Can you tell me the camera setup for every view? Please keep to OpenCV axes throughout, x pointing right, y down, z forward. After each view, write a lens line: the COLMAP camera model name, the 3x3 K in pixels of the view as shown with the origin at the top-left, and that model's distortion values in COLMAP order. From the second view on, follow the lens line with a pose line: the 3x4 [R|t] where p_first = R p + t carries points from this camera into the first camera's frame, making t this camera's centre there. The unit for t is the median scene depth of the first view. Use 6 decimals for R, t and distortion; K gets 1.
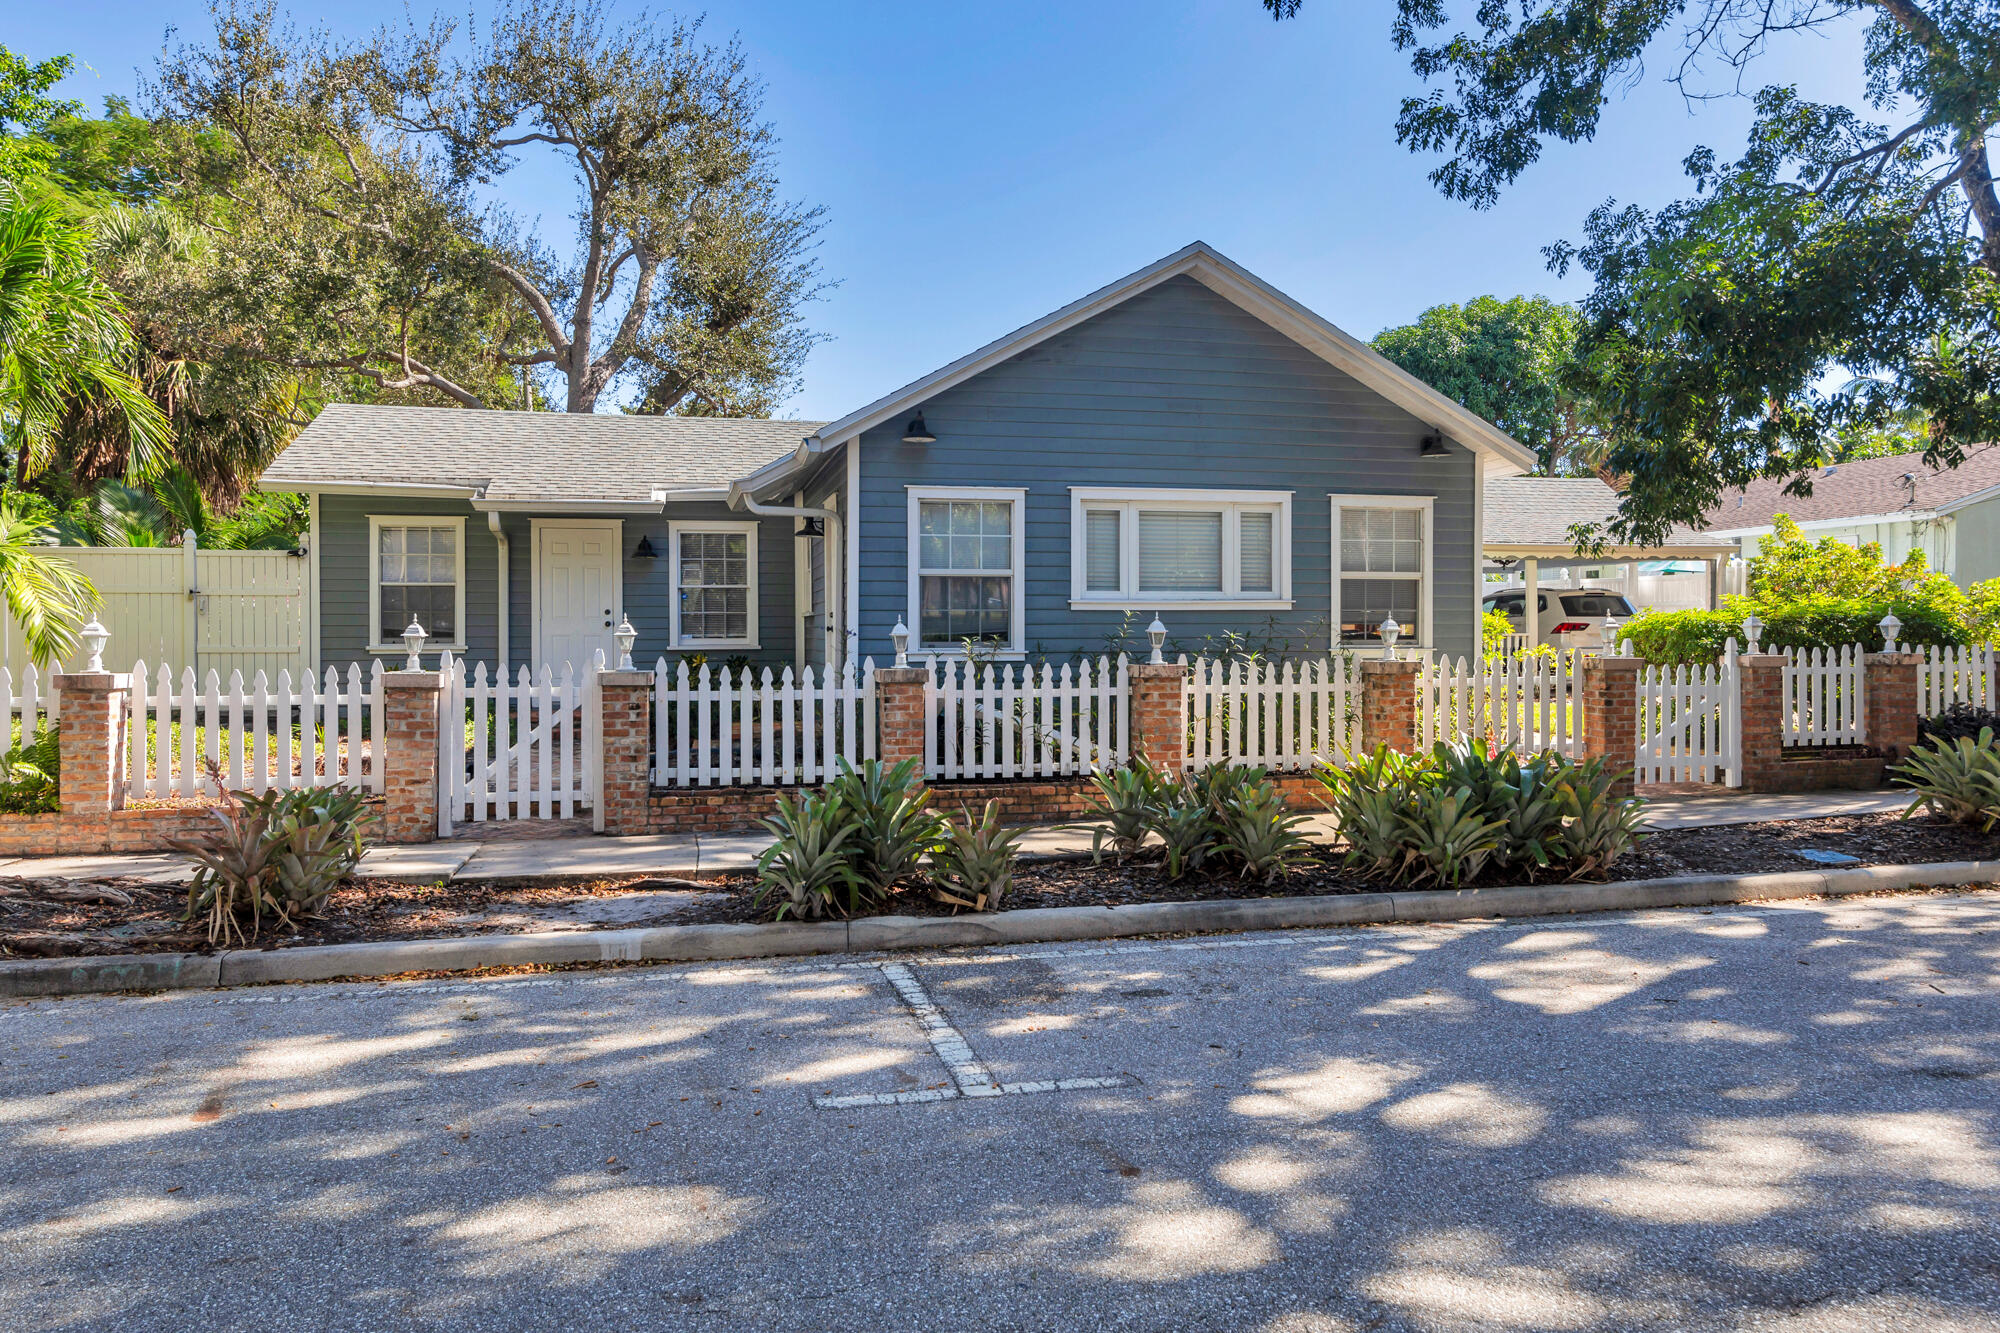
lens RADIAL K [[1419.8, 0, 1009.9], [0, 1419.8, 626.9], [0, 0, 1]] dist [0.001227, -0.000622]
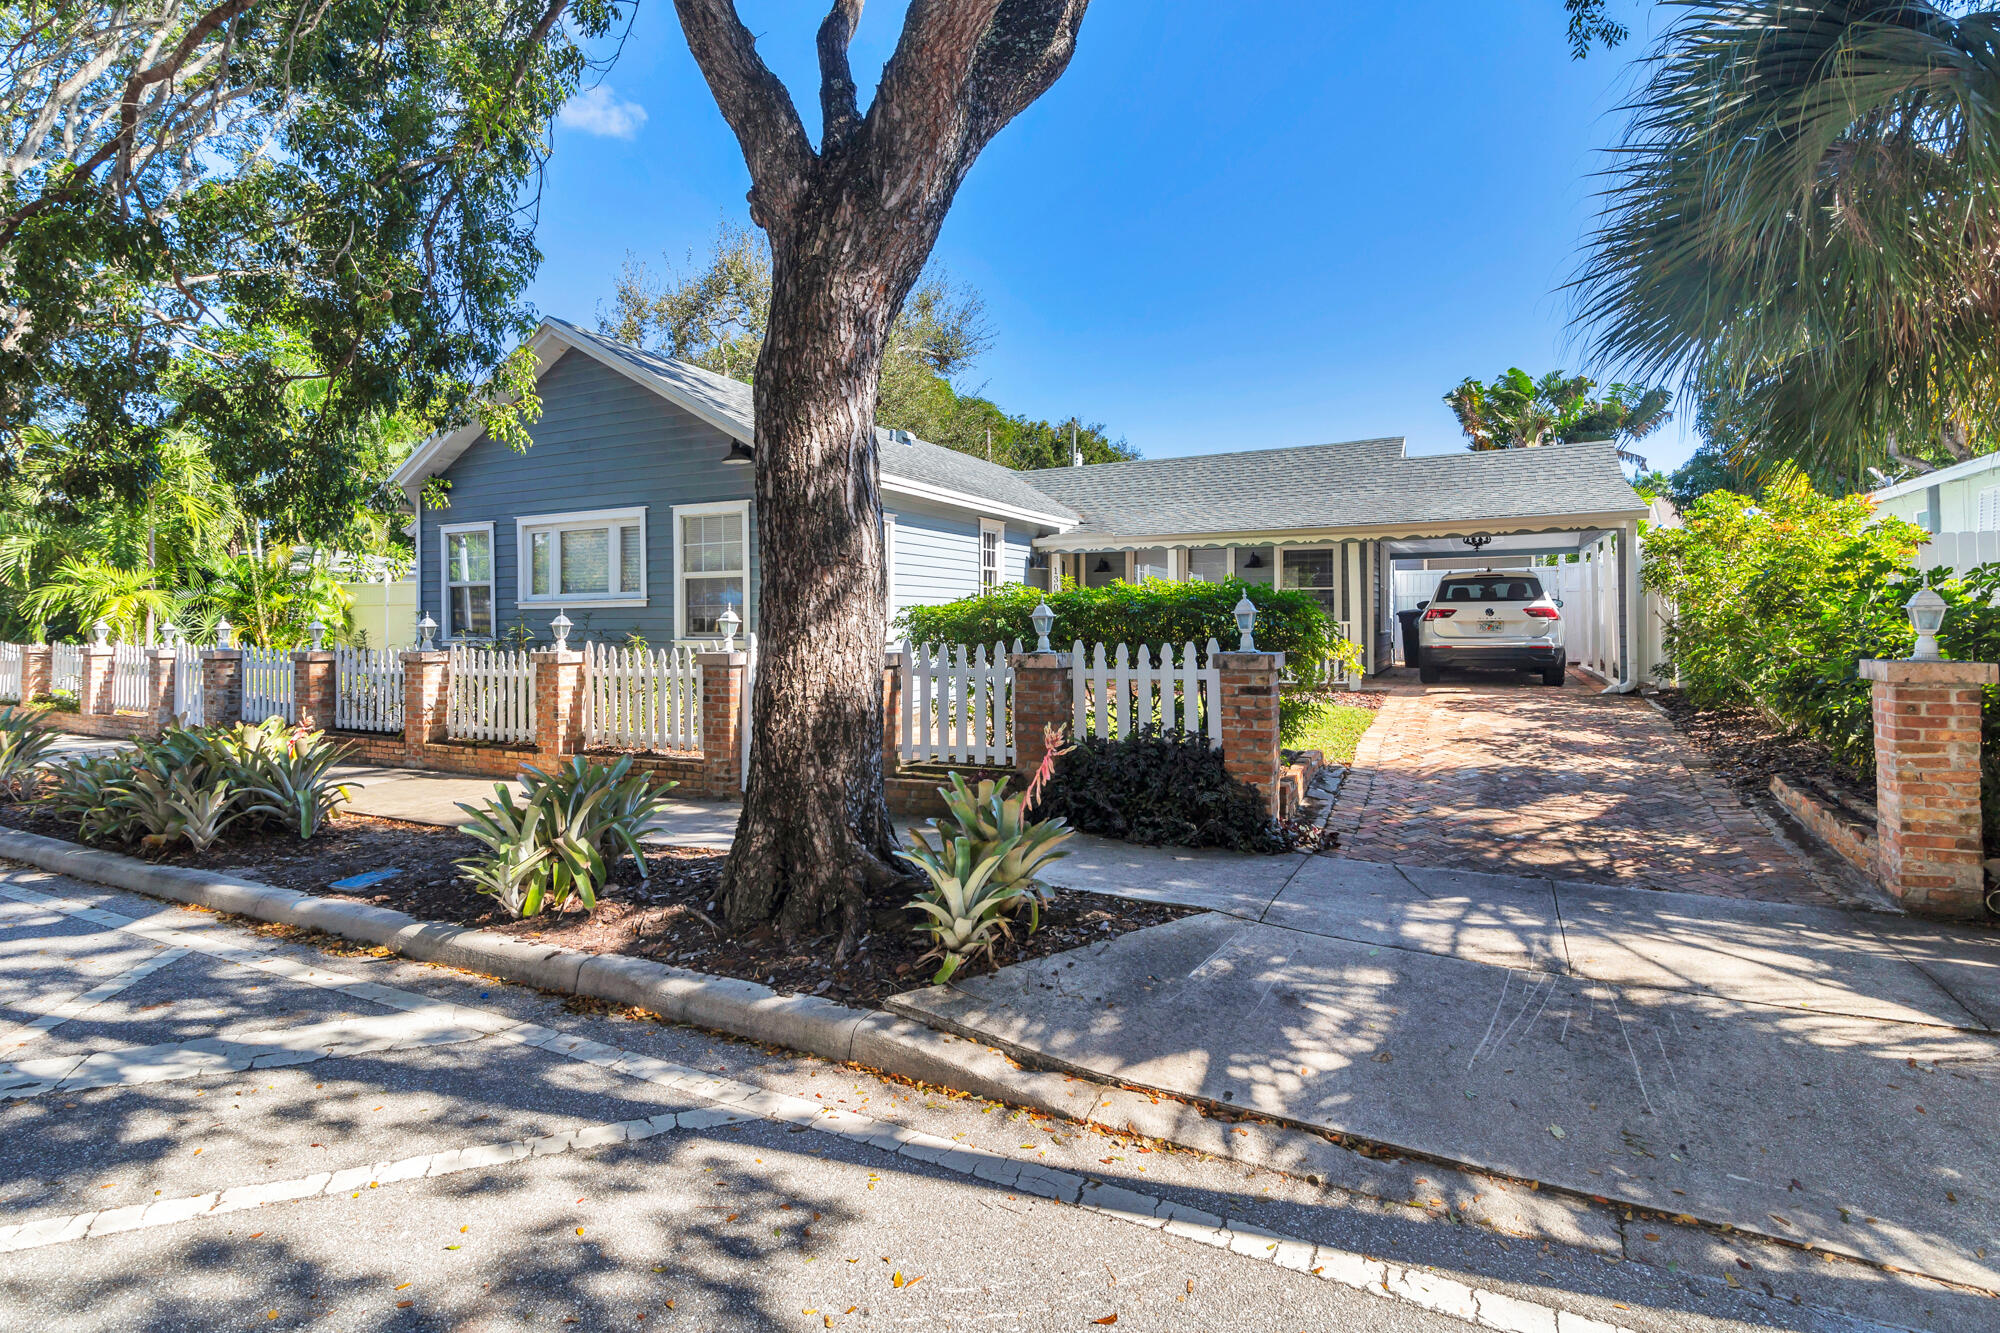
lens RADIAL K [[939.3, 0, 998.7], [0, 939.3, 631.5], [0, 0, 1]] dist [0.003472, -0.000055]
pose [[0.761903, 0.004579, -0.647675, 0.971665], [0.008870, 0.999807, 0.017503, -0.002581], [0.647631, -0.019080, 0.761715, 0.622370]]
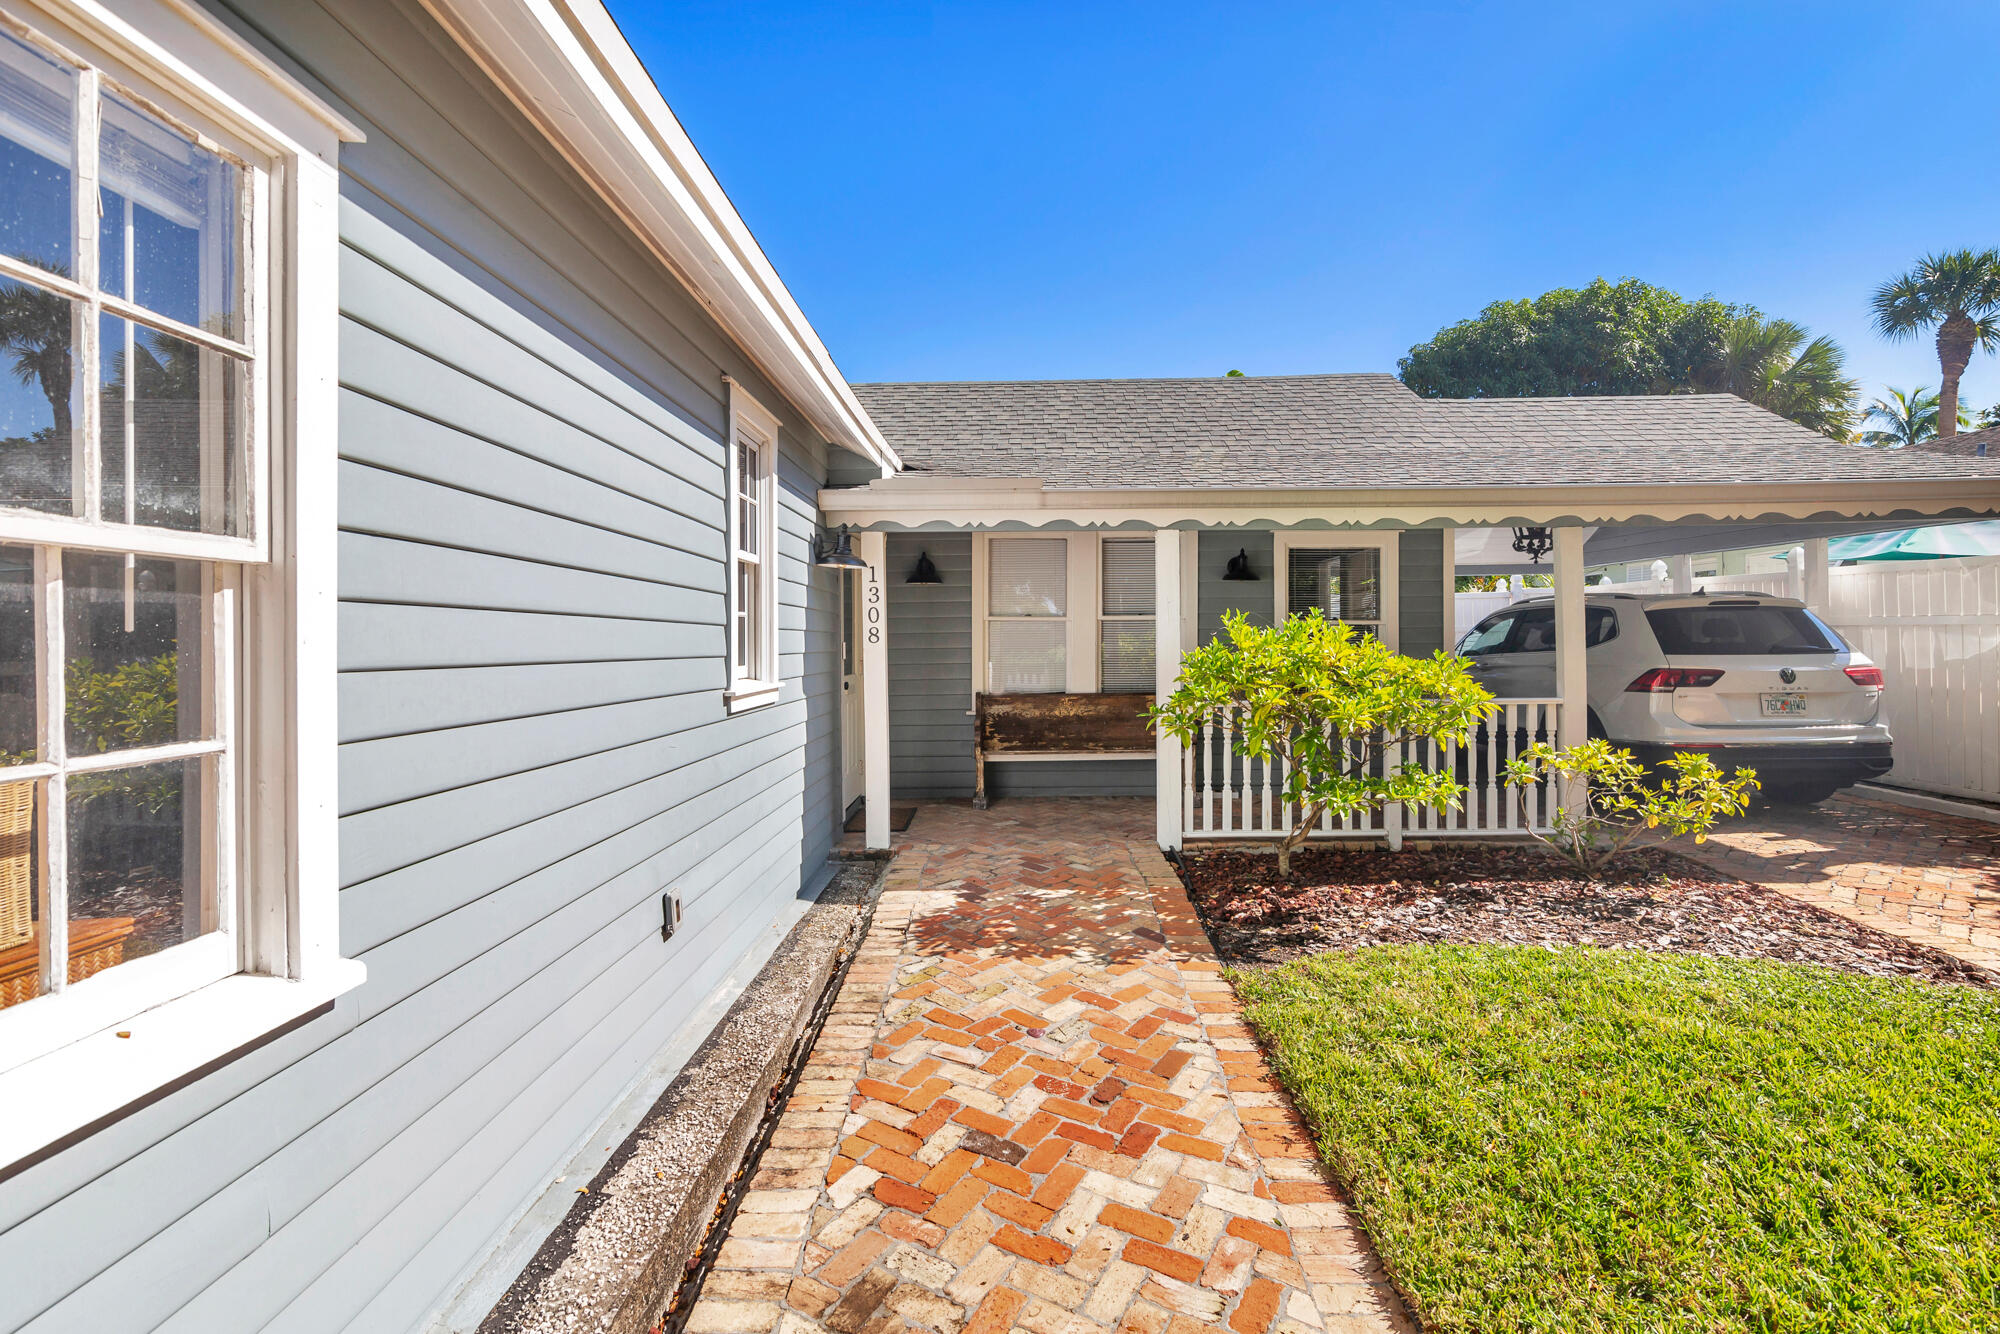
lens RADIAL K [[922.9, 0, 1001.8], [0, 922.9, 634.4], [0, 0, 1]] dist [0.001045, -0.000286]
pose [[0.968970, -0.009257, -0.247007, 0.444344], [0.009264, 0.999956, -0.001134, -0.026213], [0.247006, -0.001190, 0.969013, 1.131813]]
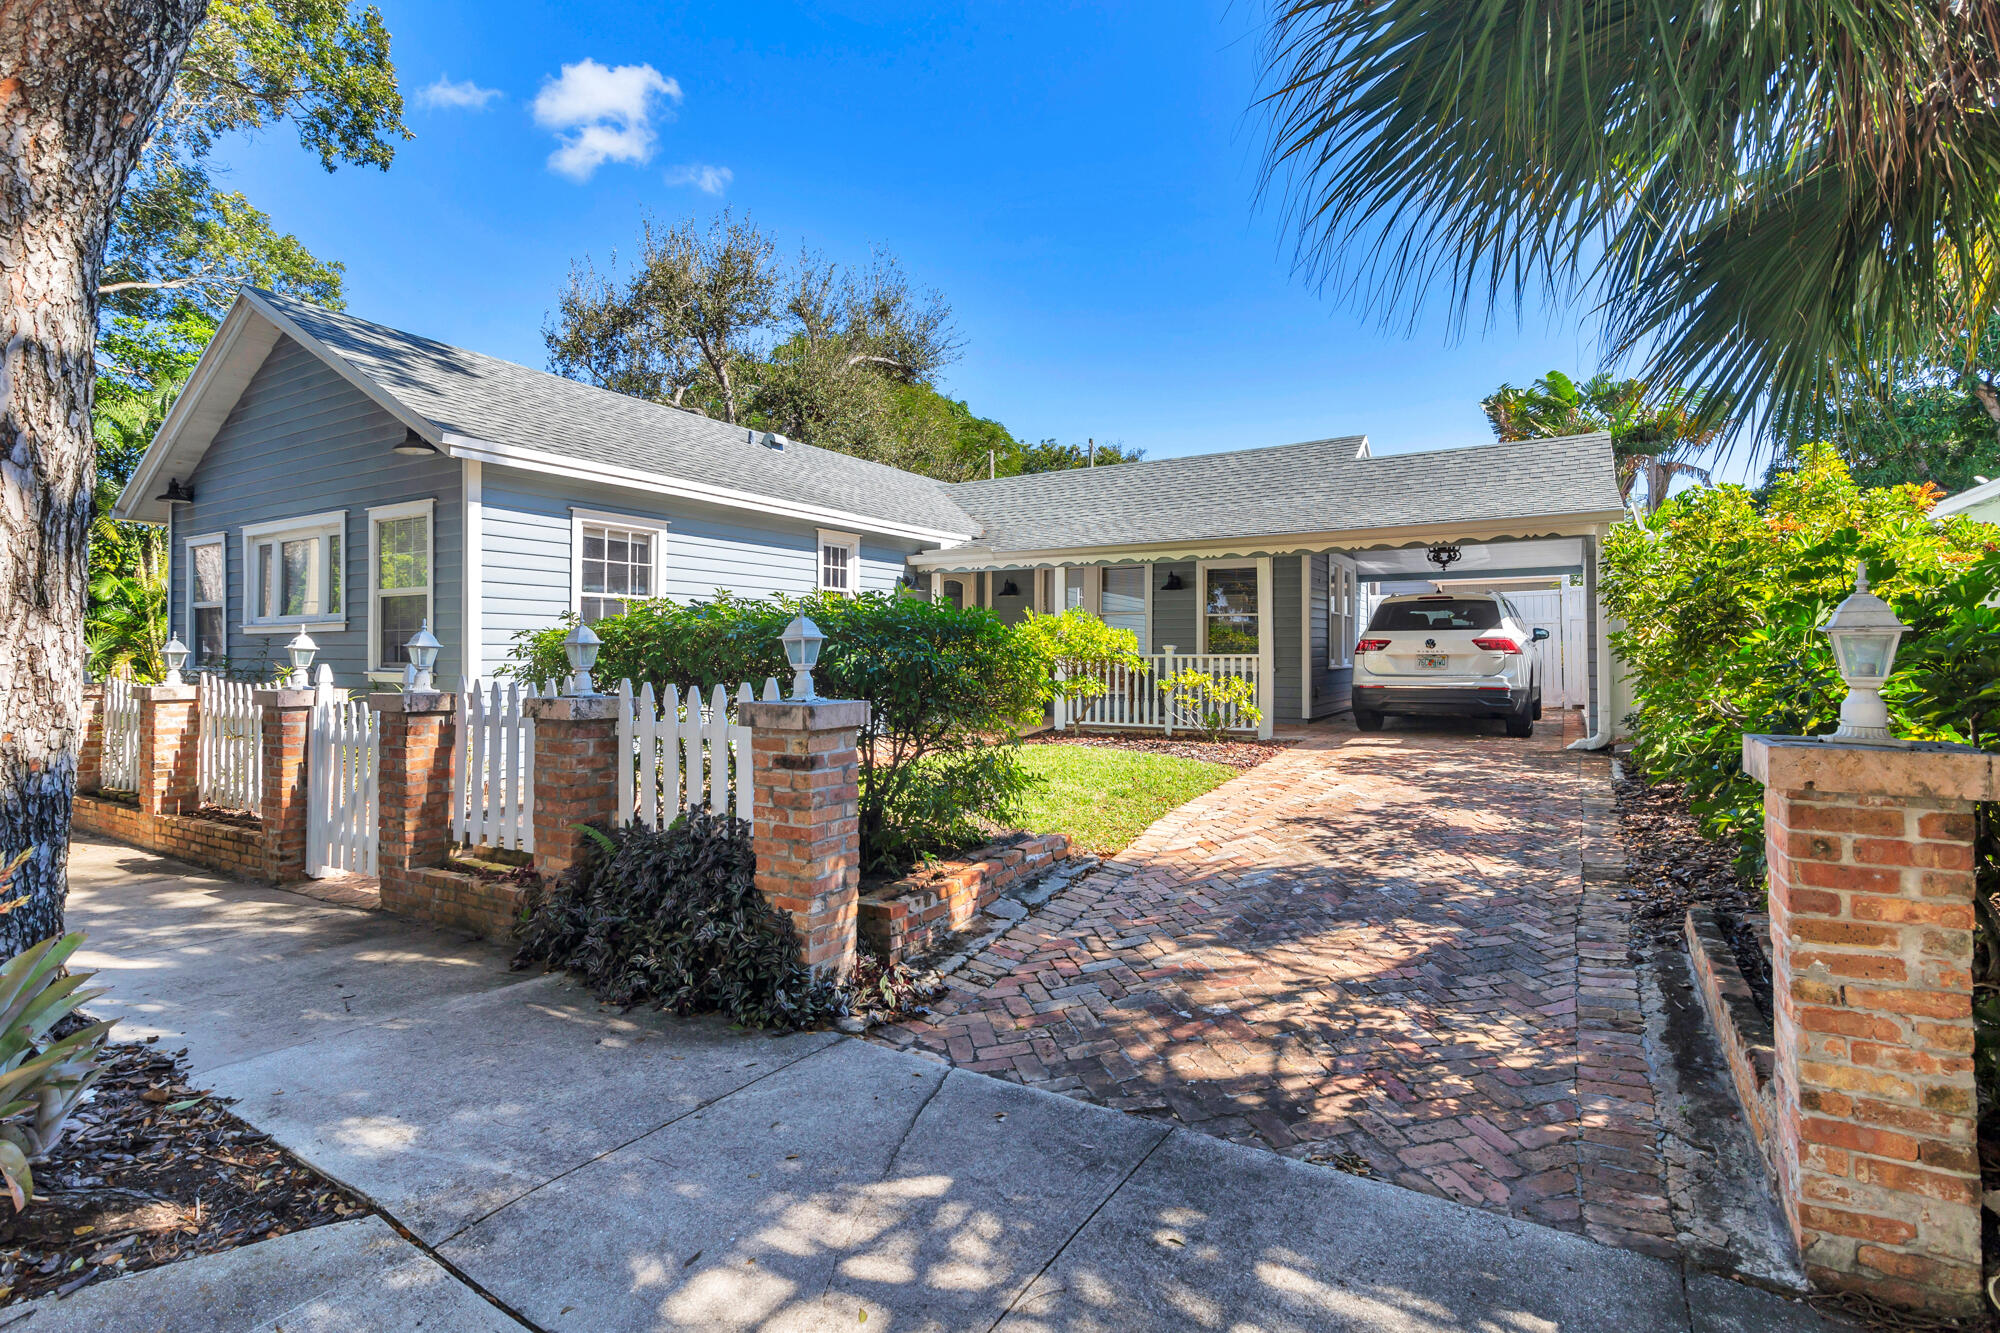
lens RADIAL K [[930.5, 0, 1004.7], [0, 930.5, 655.4], [0, 0, 1]] dist [0.002709, -0.000608]
pose [[0.710617, 0.004229, -0.703567, 1.017832], [0.003258, 0.999951, 0.009302, 0.000291], [0.703572, -0.008902, 0.710568, 0.904418]]
